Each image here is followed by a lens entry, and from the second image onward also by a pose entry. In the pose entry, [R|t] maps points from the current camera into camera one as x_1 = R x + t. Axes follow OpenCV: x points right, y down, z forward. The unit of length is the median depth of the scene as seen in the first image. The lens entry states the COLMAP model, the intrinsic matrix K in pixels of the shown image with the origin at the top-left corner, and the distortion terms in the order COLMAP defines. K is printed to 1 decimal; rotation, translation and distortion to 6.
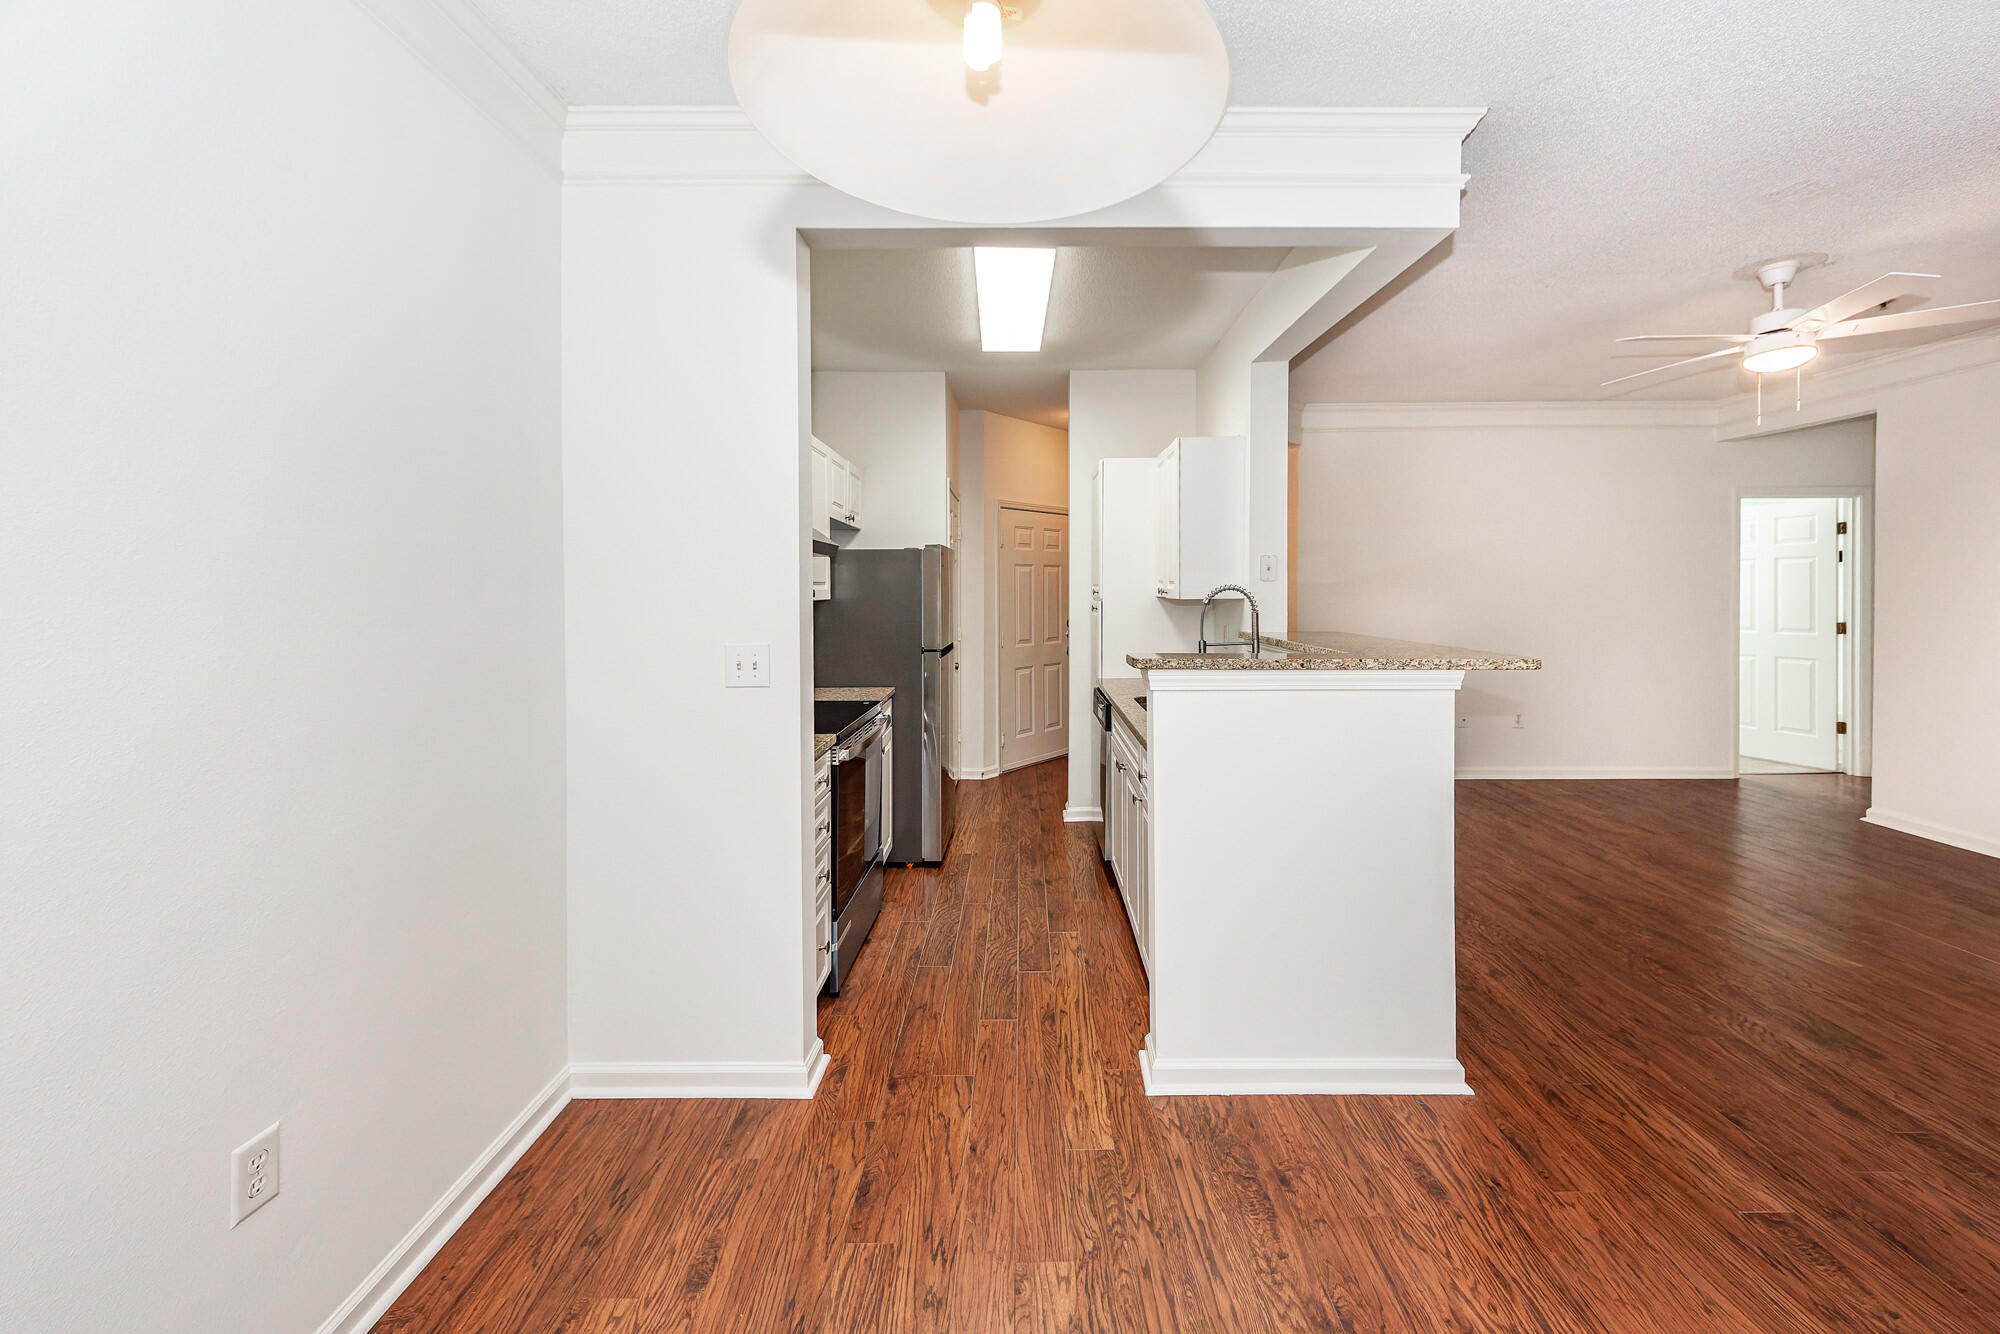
lens RADIAL K [[780.7, 0, 986.2], [0, 780.7, 597.5], [0, 0, 1]] dist [0.001651, 0.000186]
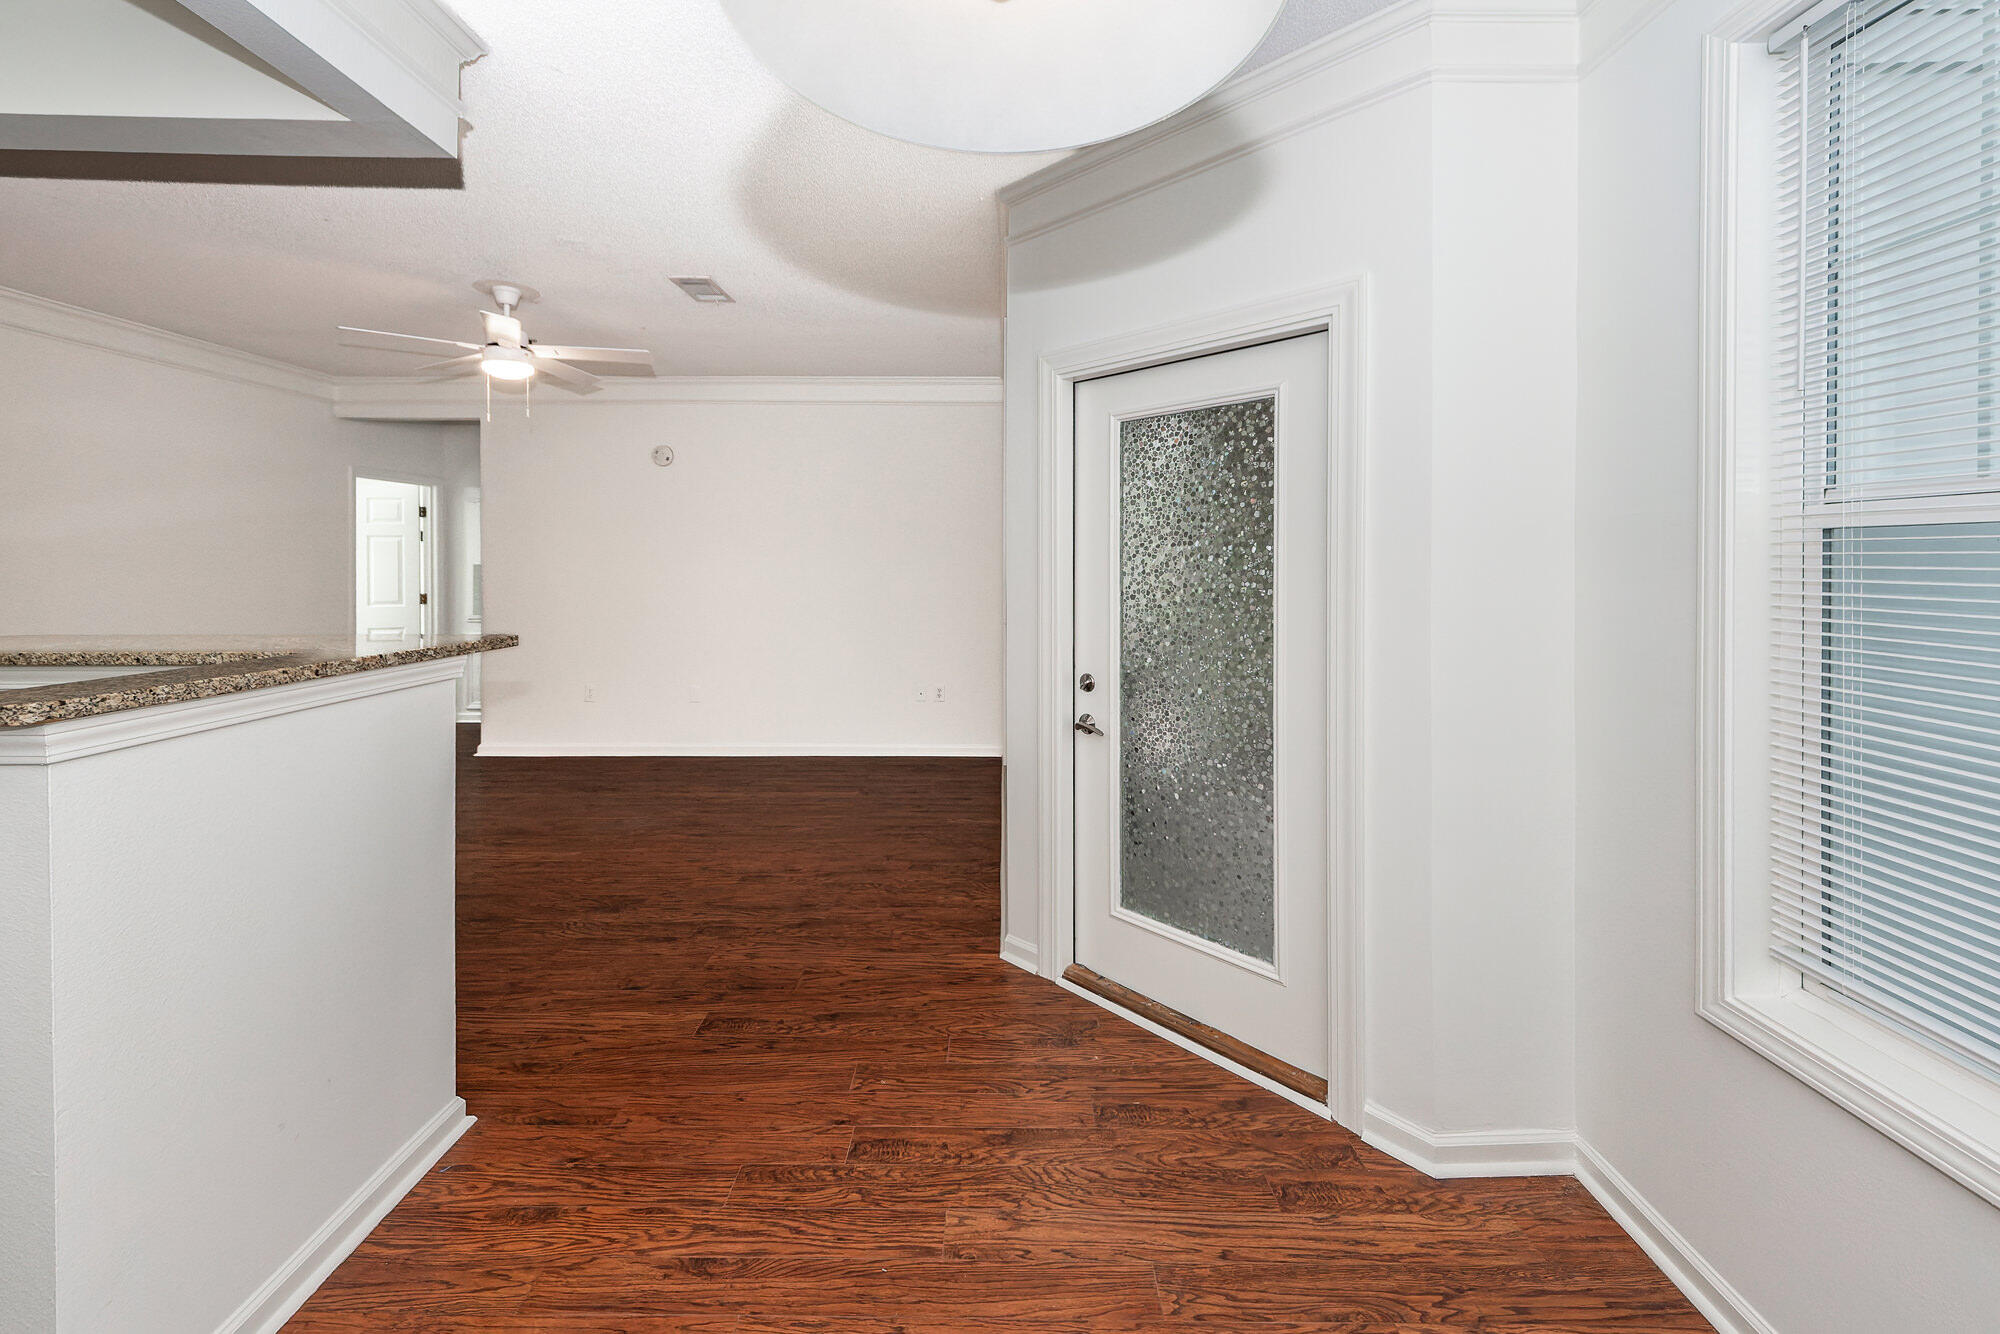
lens RADIAL K [[802.1, 0, 1039.3], [0, 802.1, 571.5], [0, 0, 1]] dist [-0.001231, -0.000285]
pose [[-0.048508, -0.008654, 0.998785, -0.377233], [0.012432, 0.999880, 0.009267, -0.002420], [-0.998745, 0.012867, -0.048395, 0.434885]]
